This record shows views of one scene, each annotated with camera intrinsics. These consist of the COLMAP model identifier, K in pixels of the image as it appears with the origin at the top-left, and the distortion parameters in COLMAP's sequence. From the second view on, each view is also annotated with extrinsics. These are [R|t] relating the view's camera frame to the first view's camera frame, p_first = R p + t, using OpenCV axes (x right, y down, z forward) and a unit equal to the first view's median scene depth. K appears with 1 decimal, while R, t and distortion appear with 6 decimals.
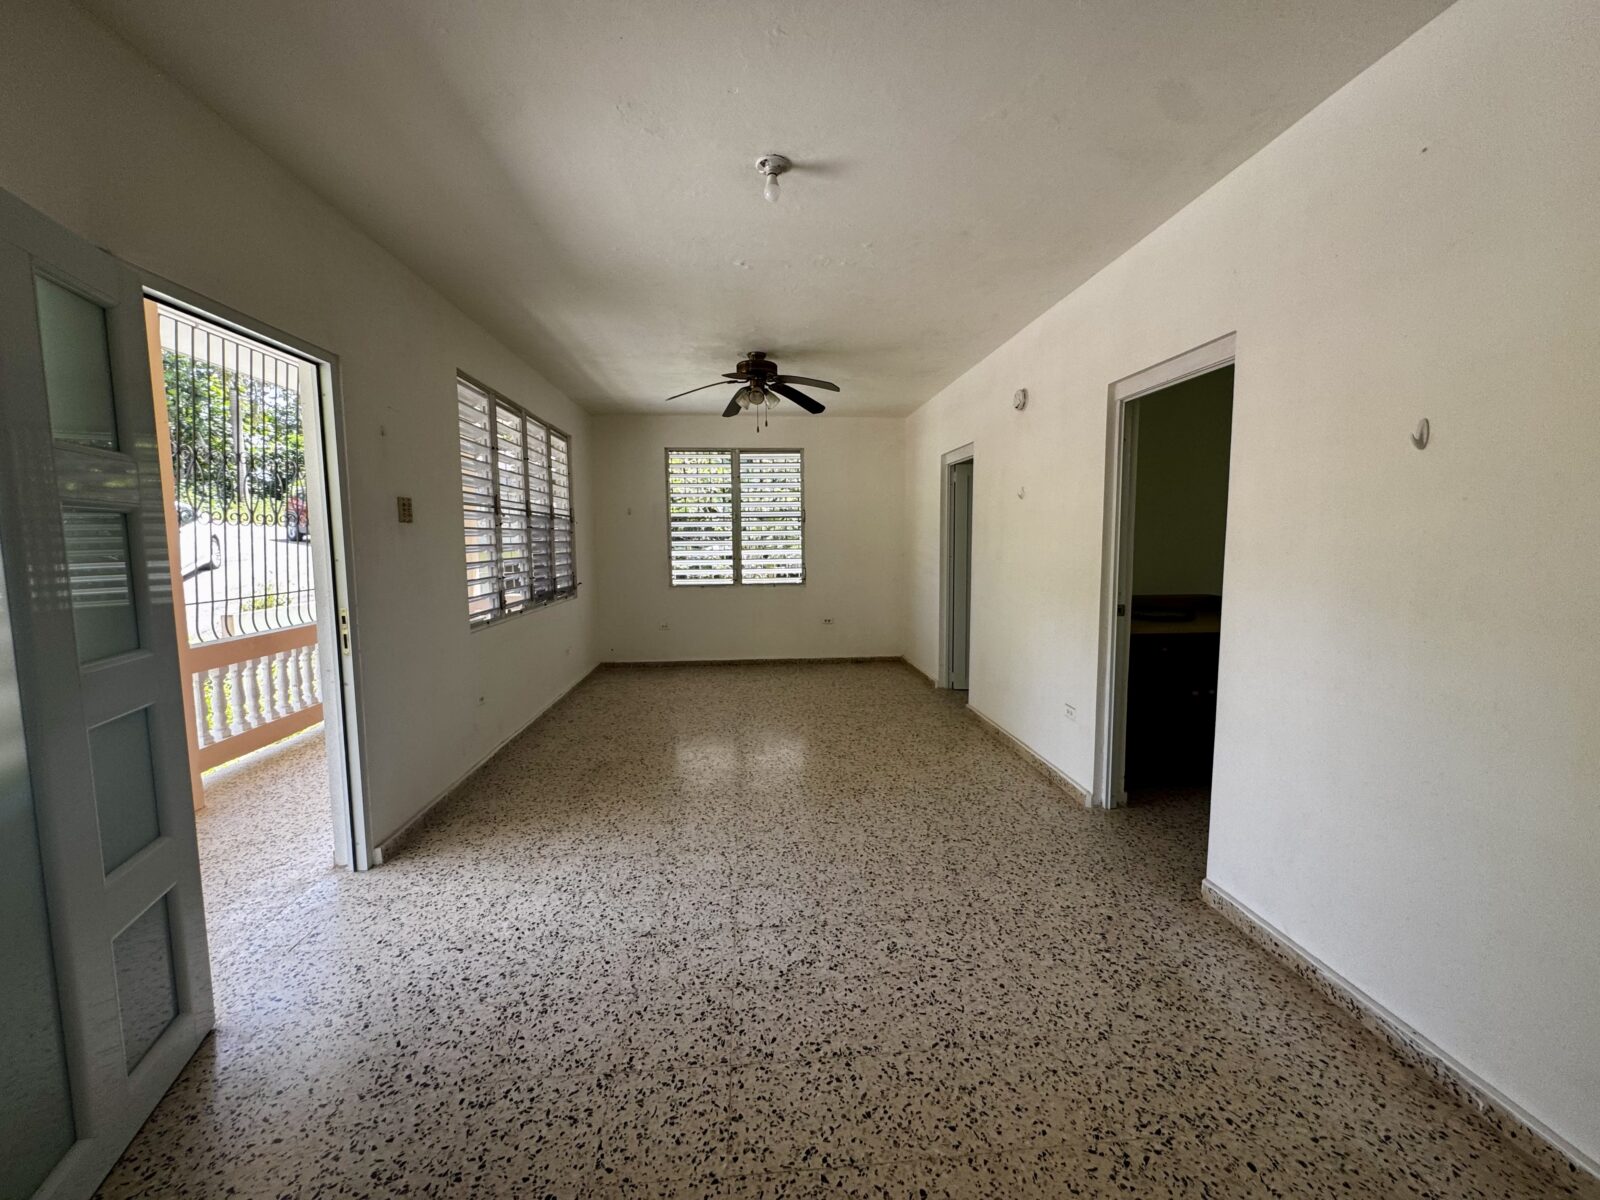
lens RADIAL K [[636.4, 0, 800.2], [0, 636.4, 595.0], [0, 0, 1]] dist [-0.002750, 0.000224]
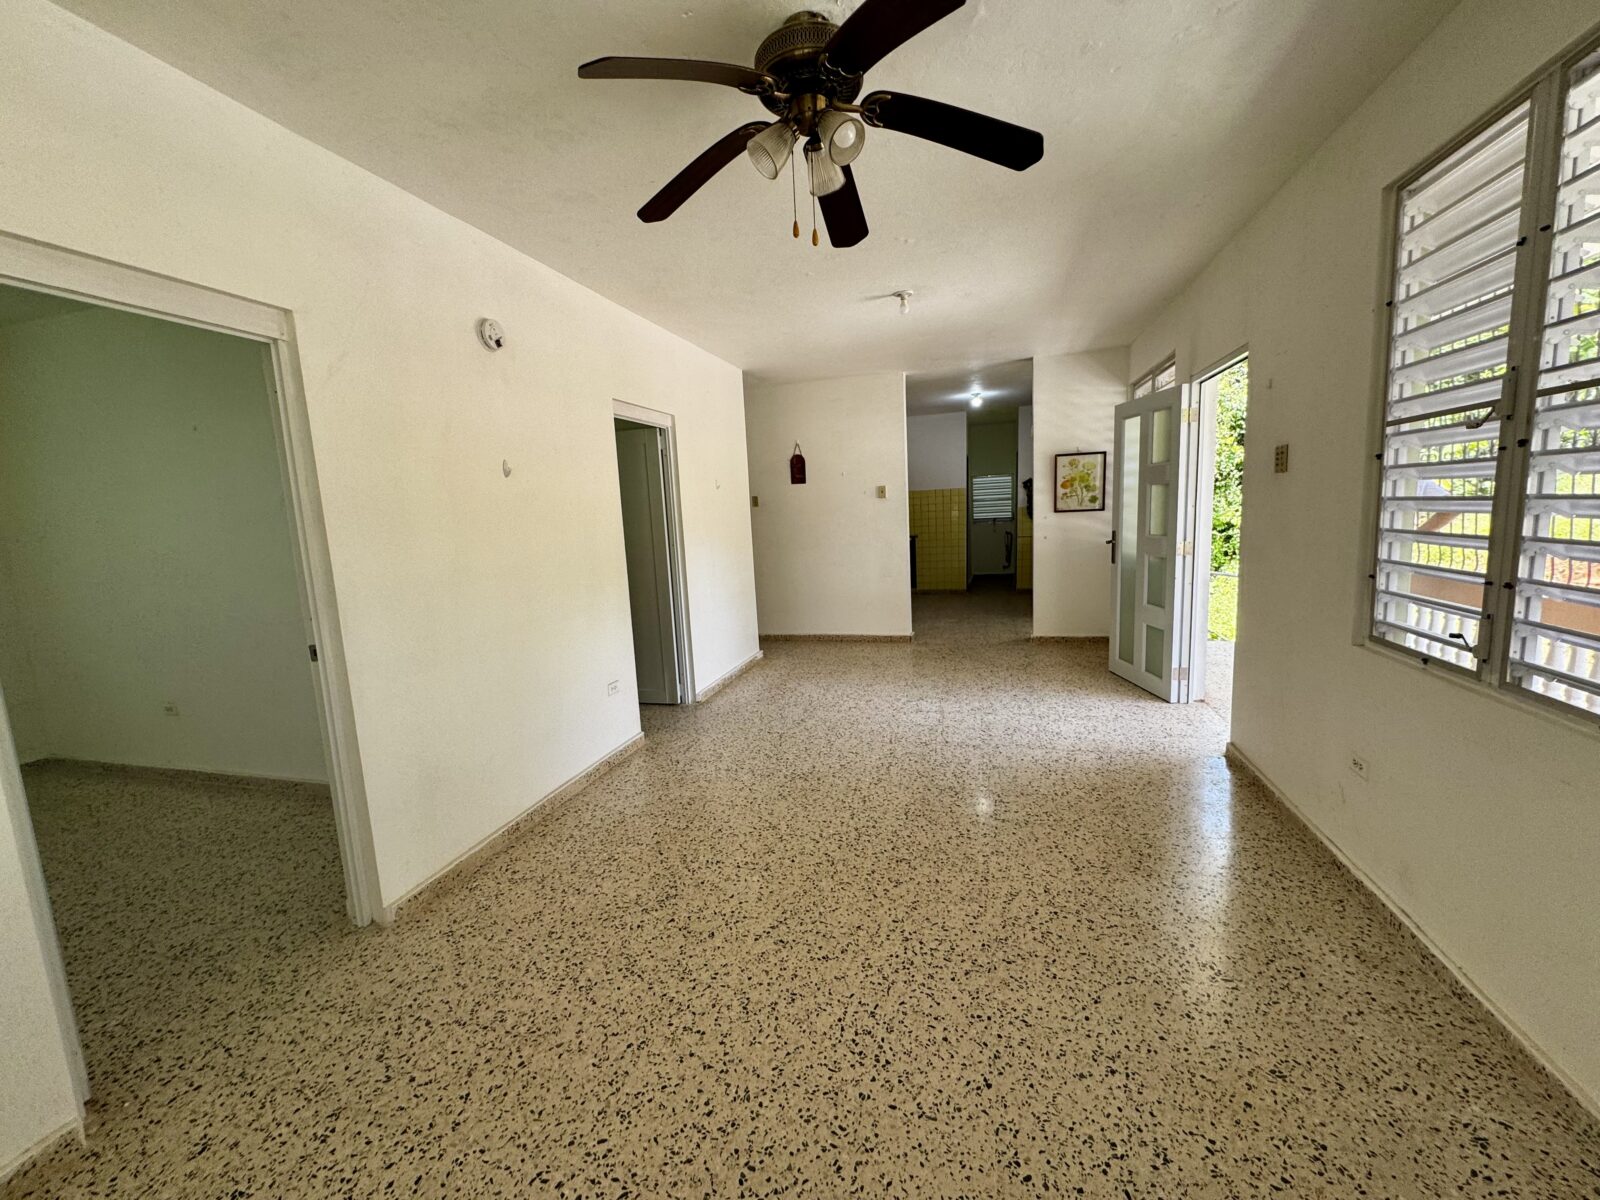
lens RADIAL K [[636.4, 0, 800.2], [0, 636.4, 595.0], [0, 0, 1]] dist [-0.002750, 0.000224]
pose [[-0.933532, 0.003768, 0.358474, -0.312324], [0.085904, 0.973163, 0.213480, -0.209431], [-0.348049, 0.230085, -0.908803, 2.239874]]
